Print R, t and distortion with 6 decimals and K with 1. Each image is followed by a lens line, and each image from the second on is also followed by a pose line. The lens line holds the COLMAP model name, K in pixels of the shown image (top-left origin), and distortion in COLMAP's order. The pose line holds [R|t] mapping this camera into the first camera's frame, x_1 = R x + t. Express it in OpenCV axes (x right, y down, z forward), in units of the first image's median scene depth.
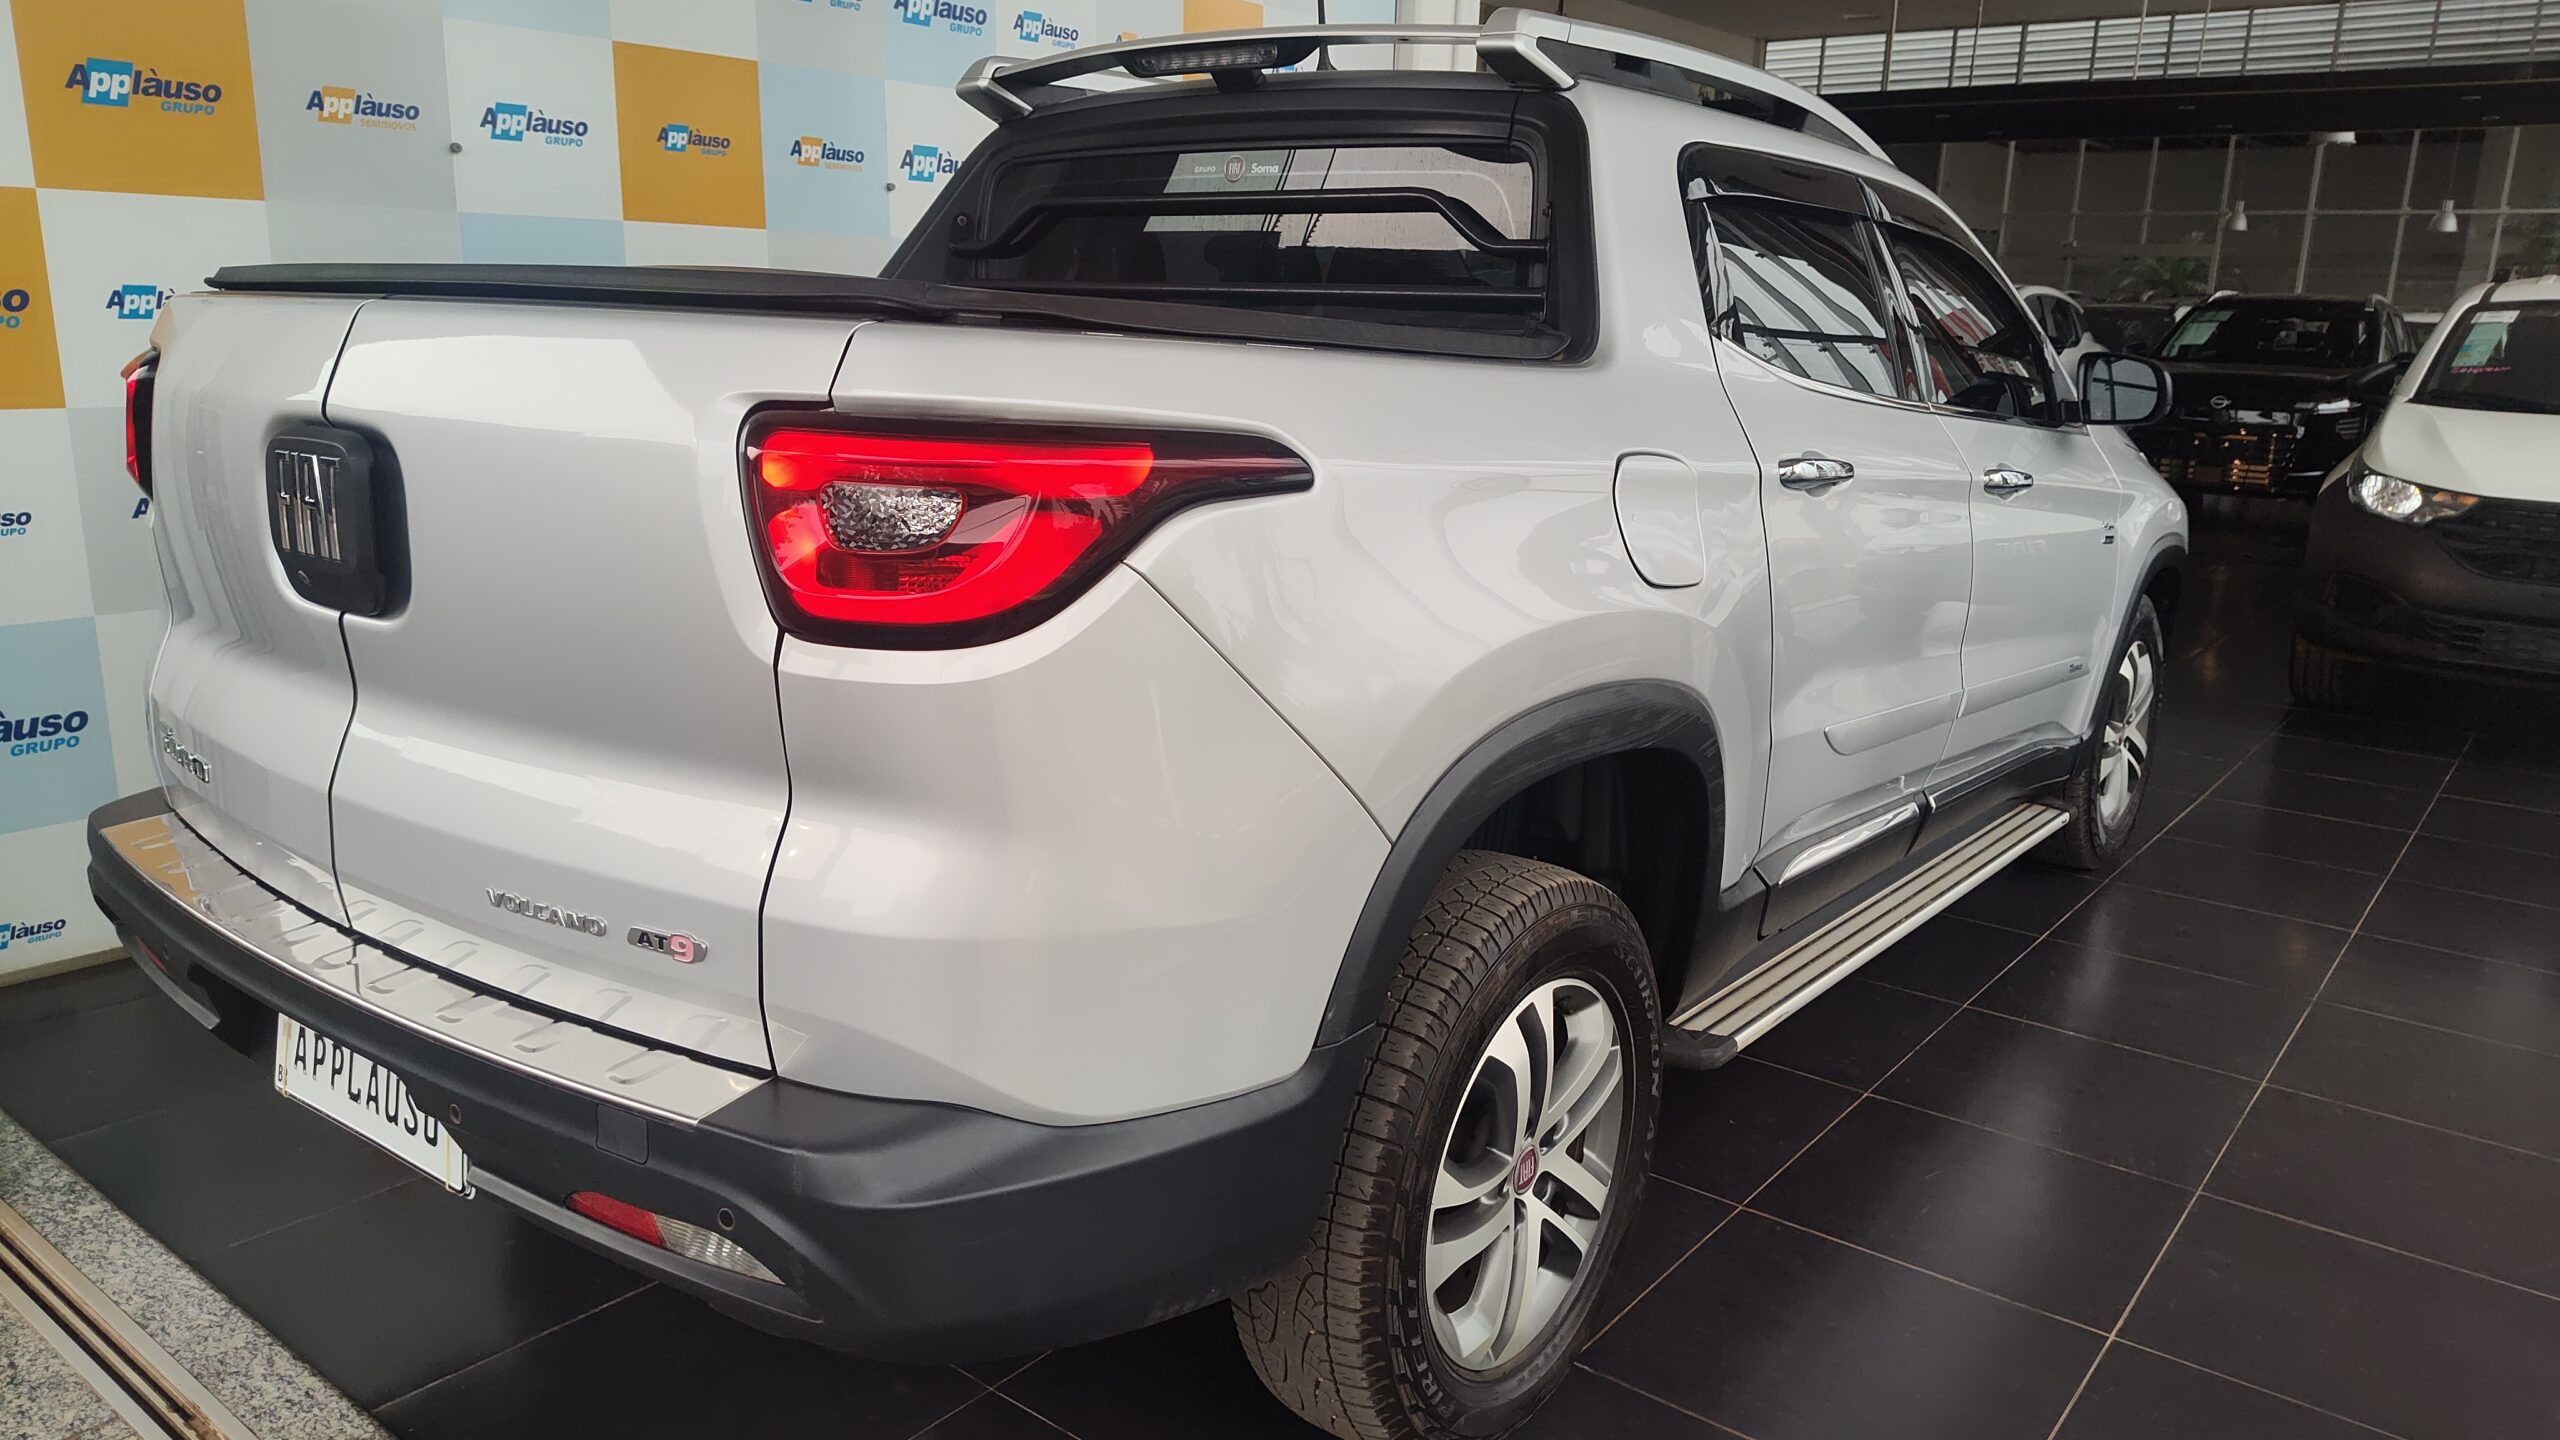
lens RADIAL K [[1794.4, 0, 1289.7], [0, 1794.4, 726.6], [0, 0, 1]] dist [0.039735, -0.044558]
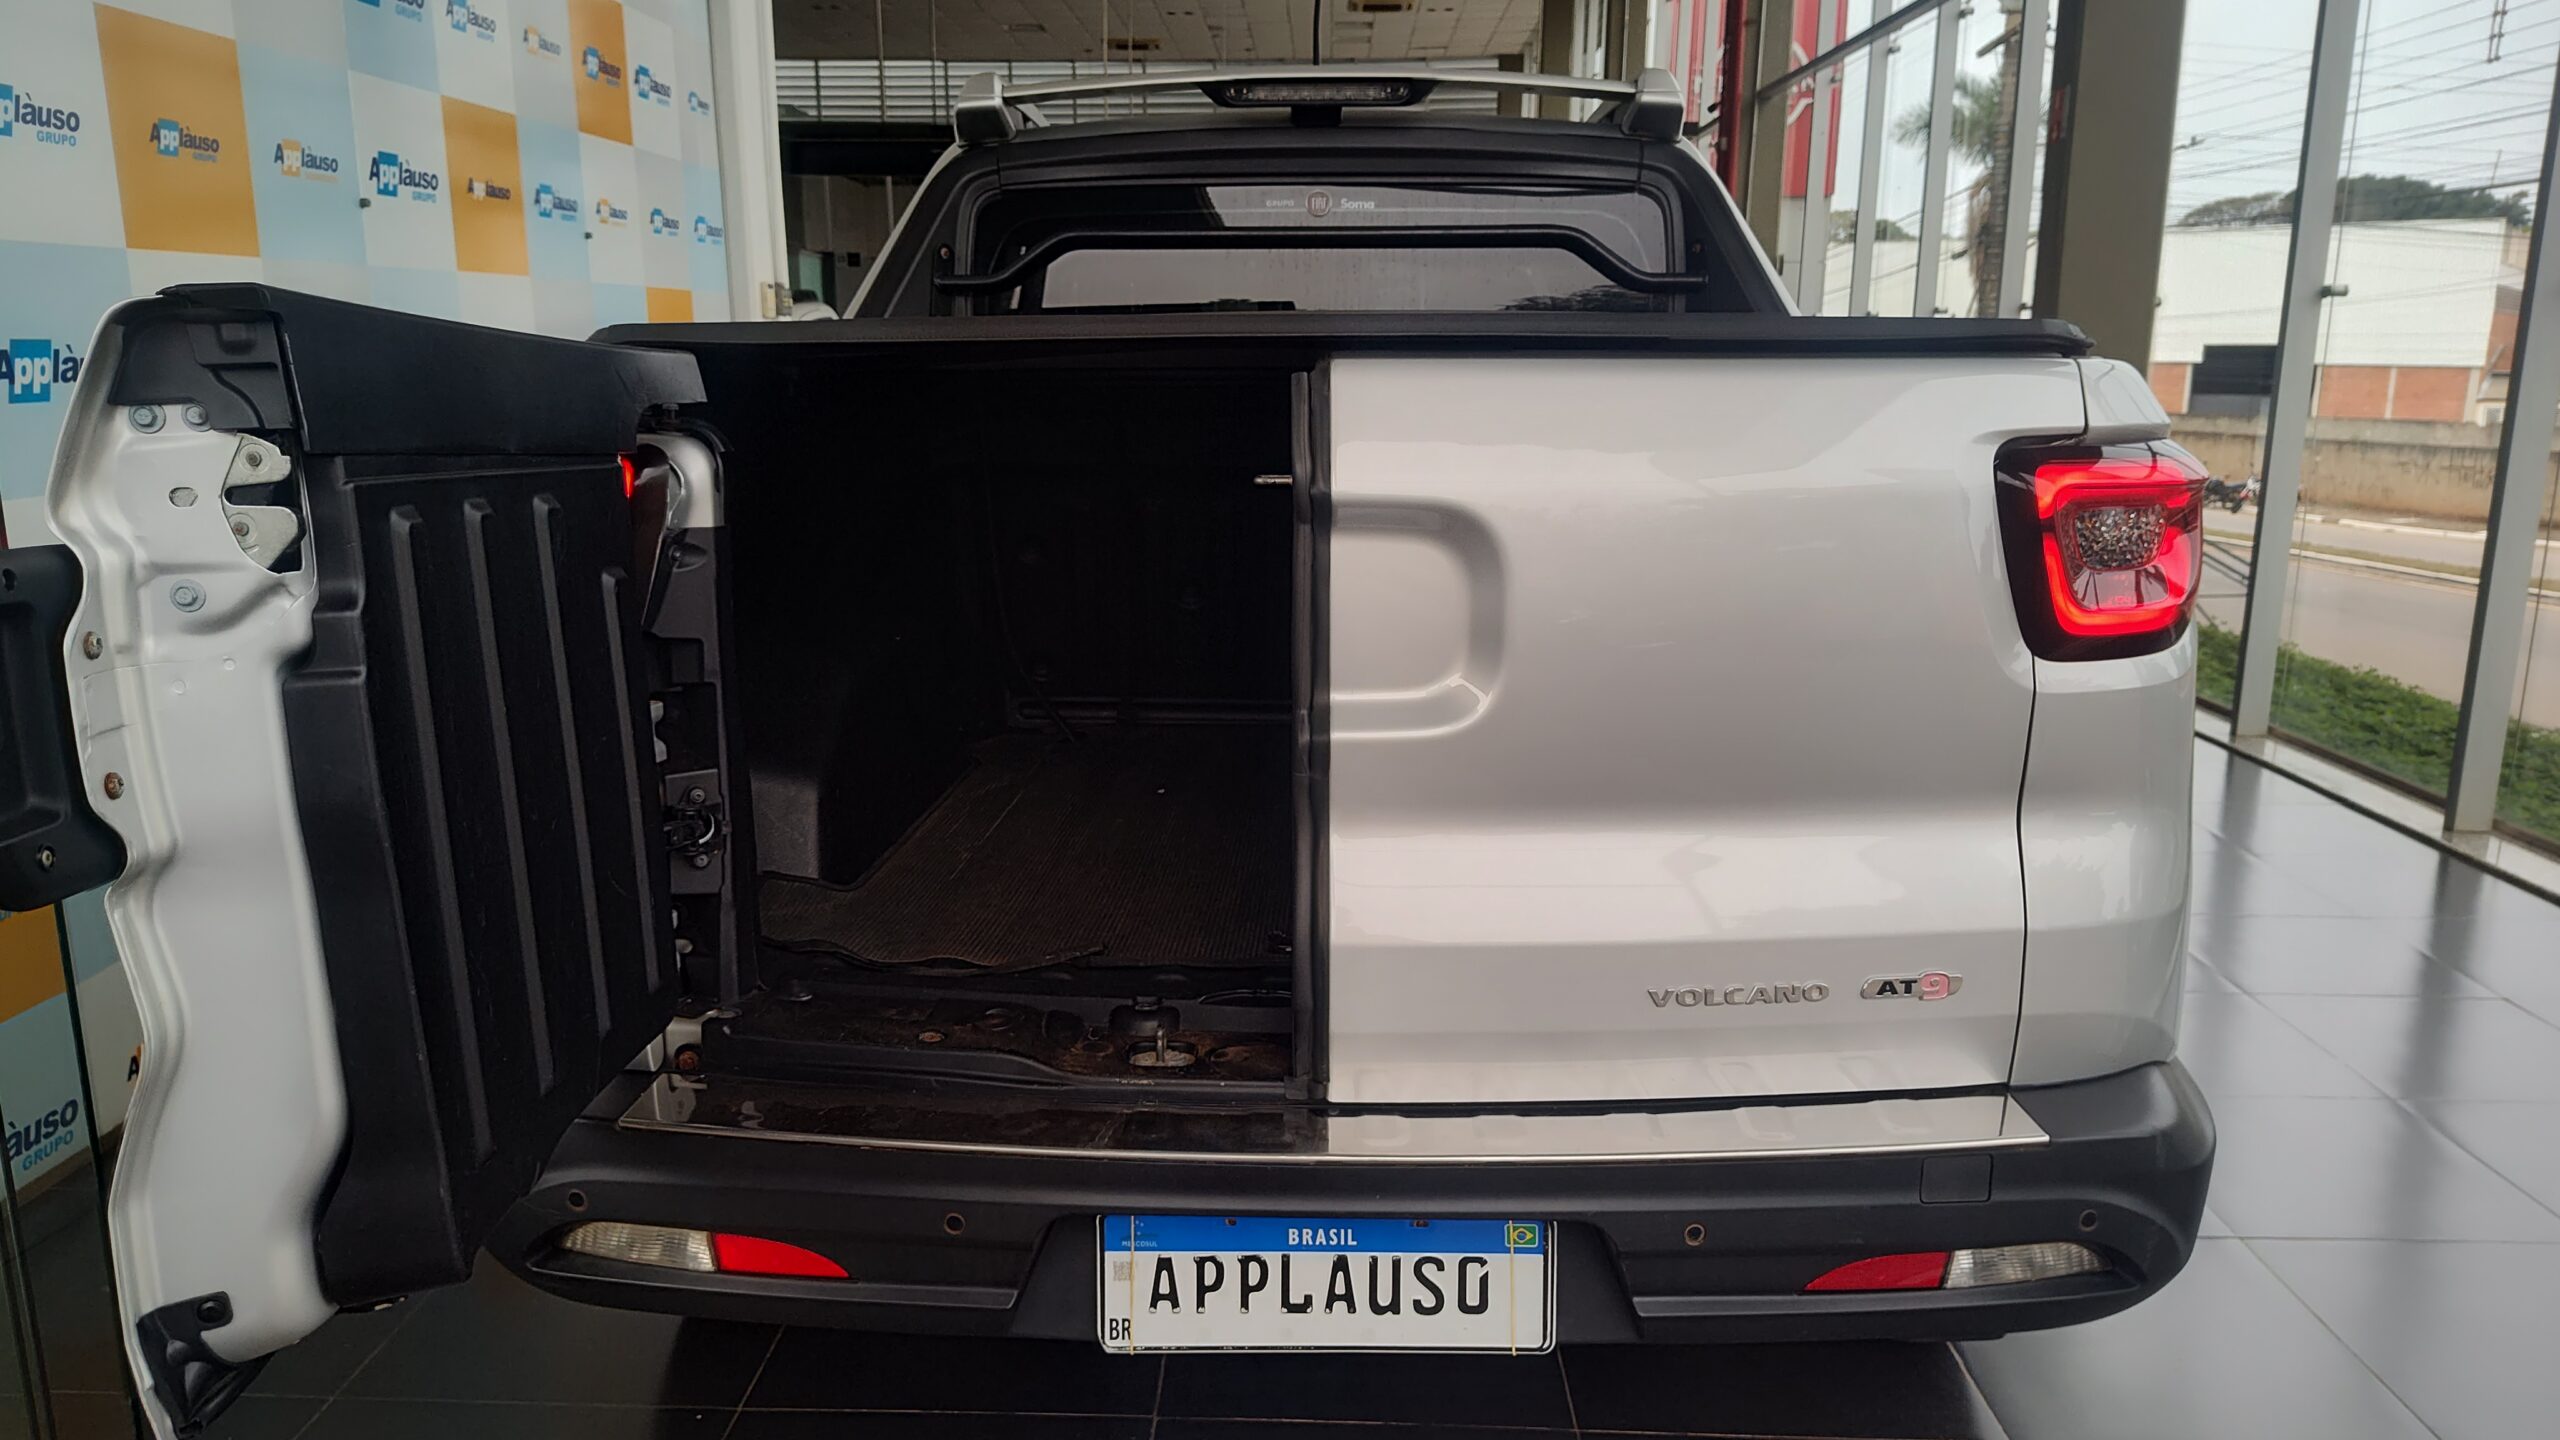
lens RADIAL K [[1794.4, 0, 1291.5], [0, 1794.4, 713.0], [0, 0, 1]] dist [0.039735, -0.044558]
pose [[0.802957, -0.145876, 0.577910, -0.695206], [0.156455, 0.987173, 0.031802, -0.067343], [-0.575136, 0.064882, 0.815481, 0.221961]]
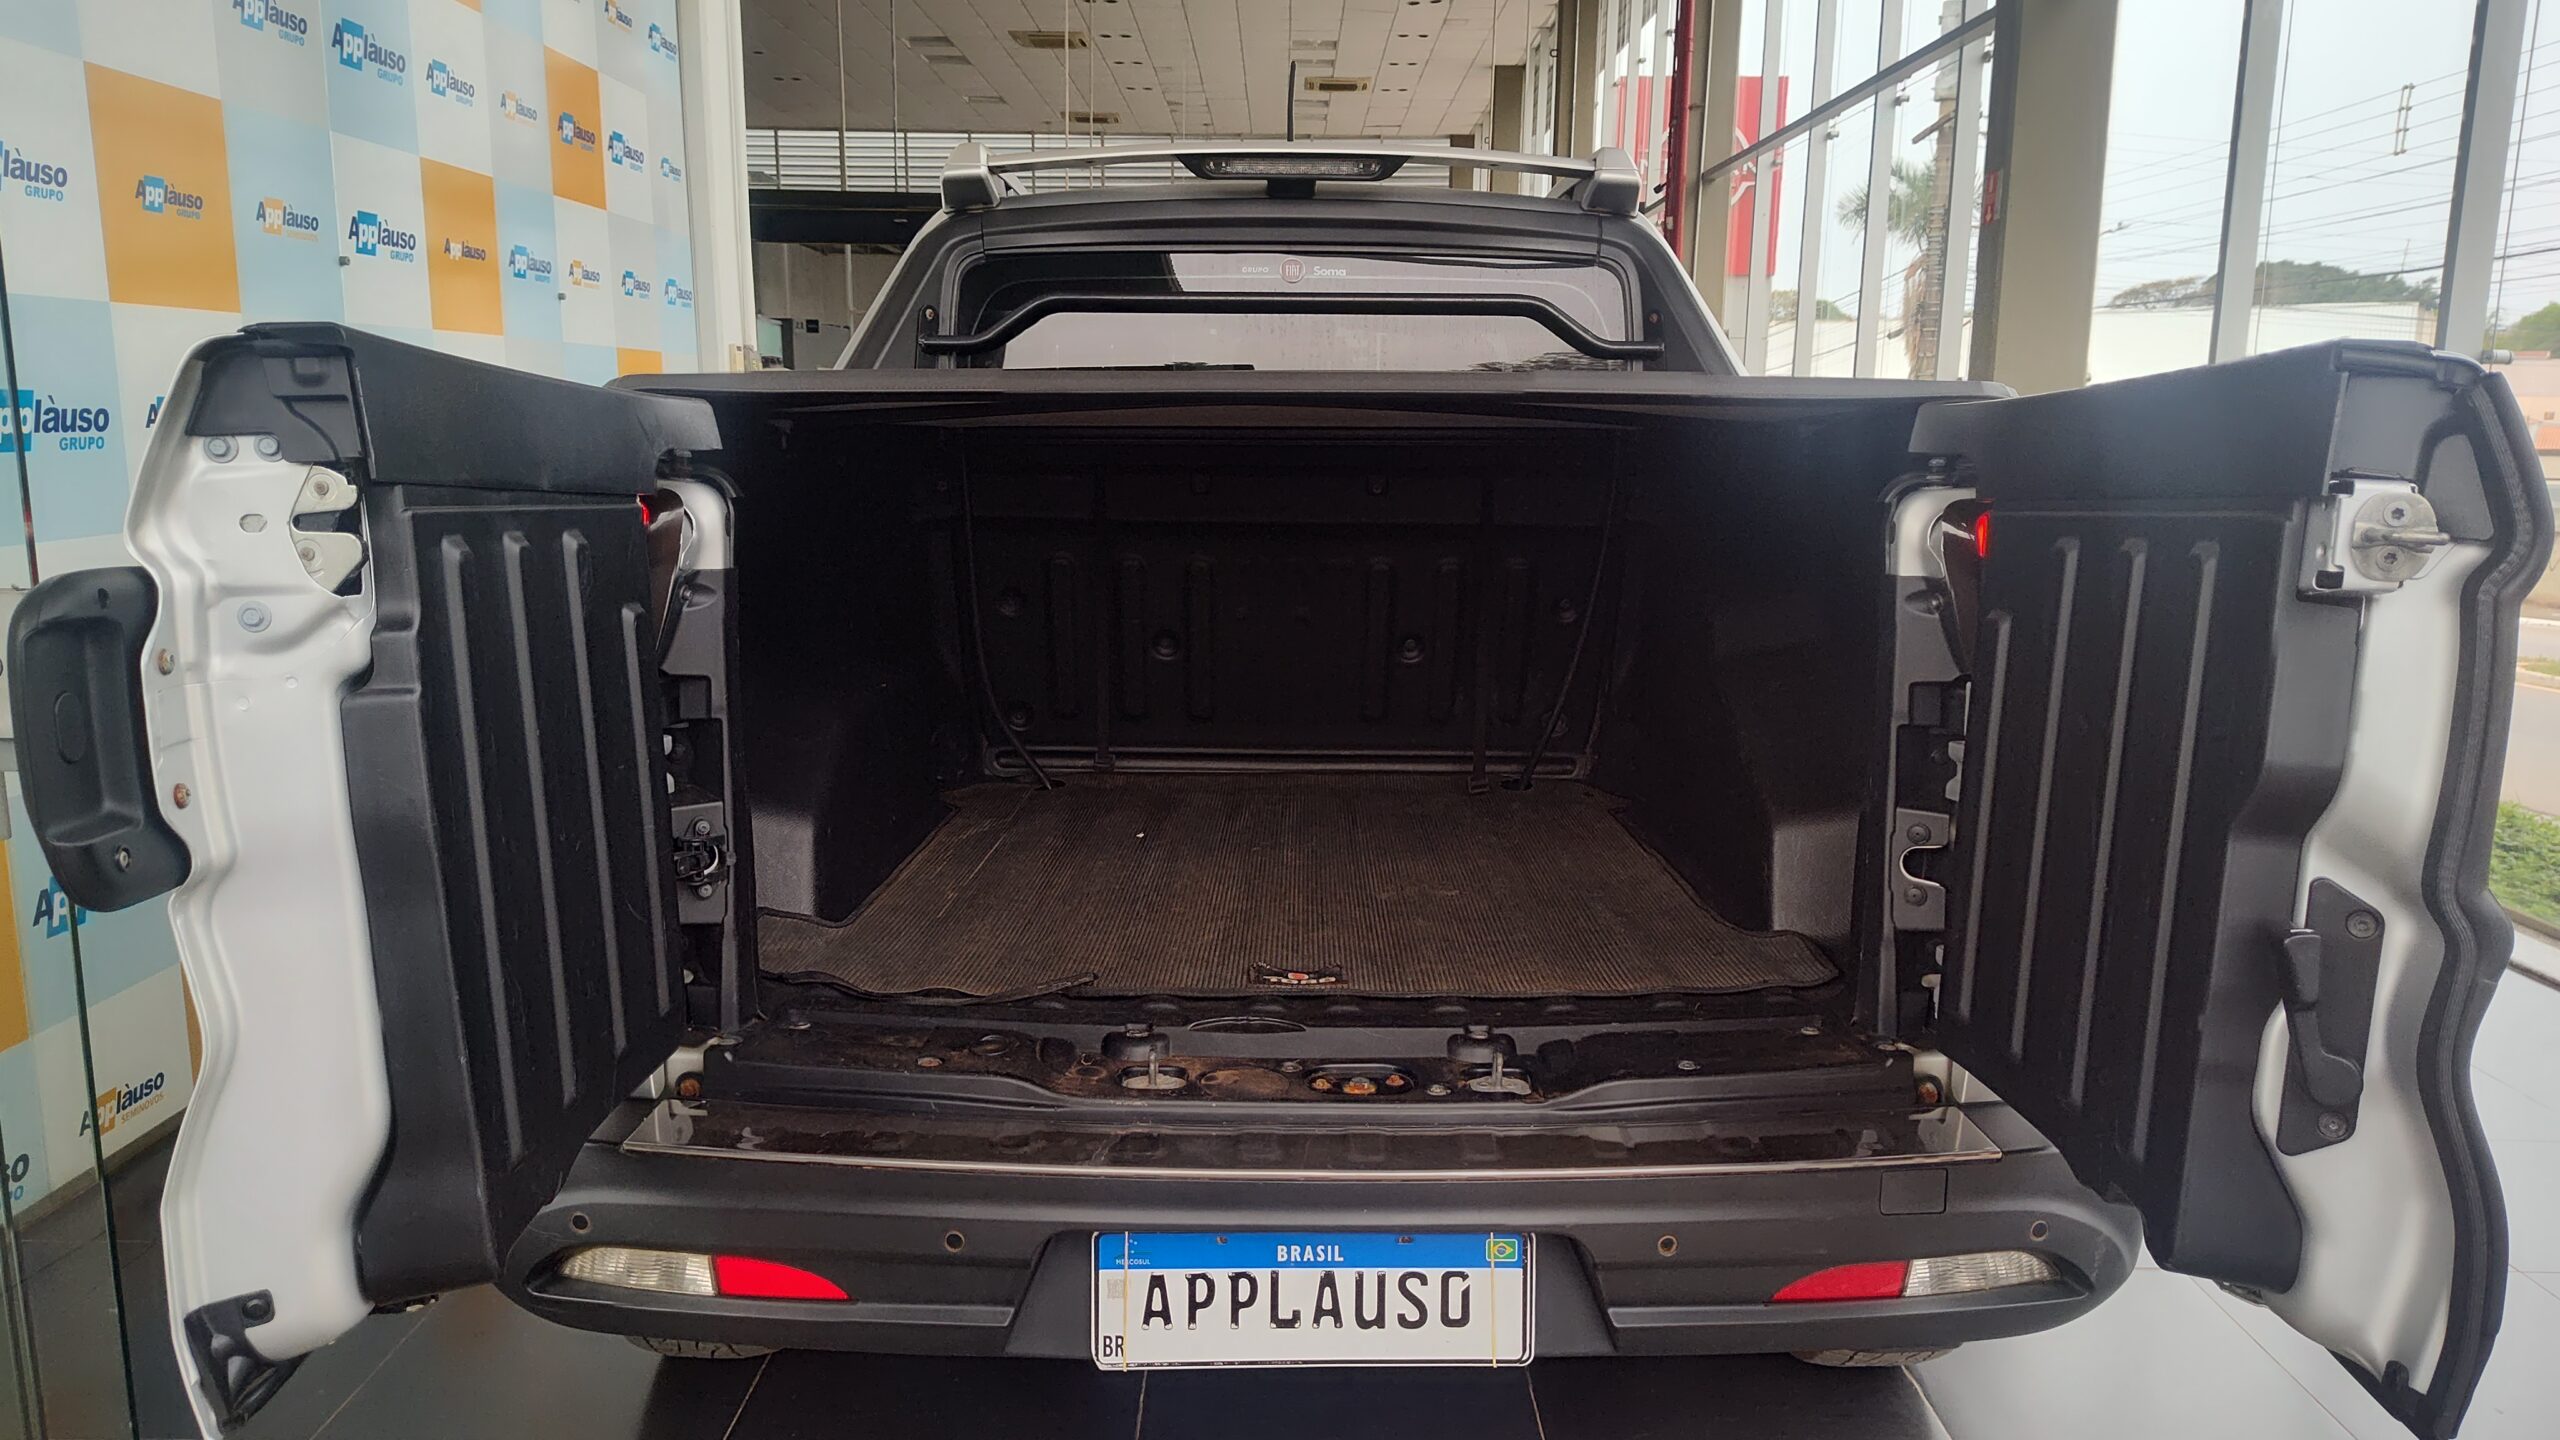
lens RADIAL K [[1794.4, 0, 1308.1], [0, 1794.4, 709.9], [0, 0, 1]] dist [0.039735, -0.044558]
pose [[0.781549, -0.120622, 0.612072, -0.724064], [0.153940, 0.988079, -0.001841, -0.058603], [-0.604553, 0.095661, 0.790800, 0.207580]]
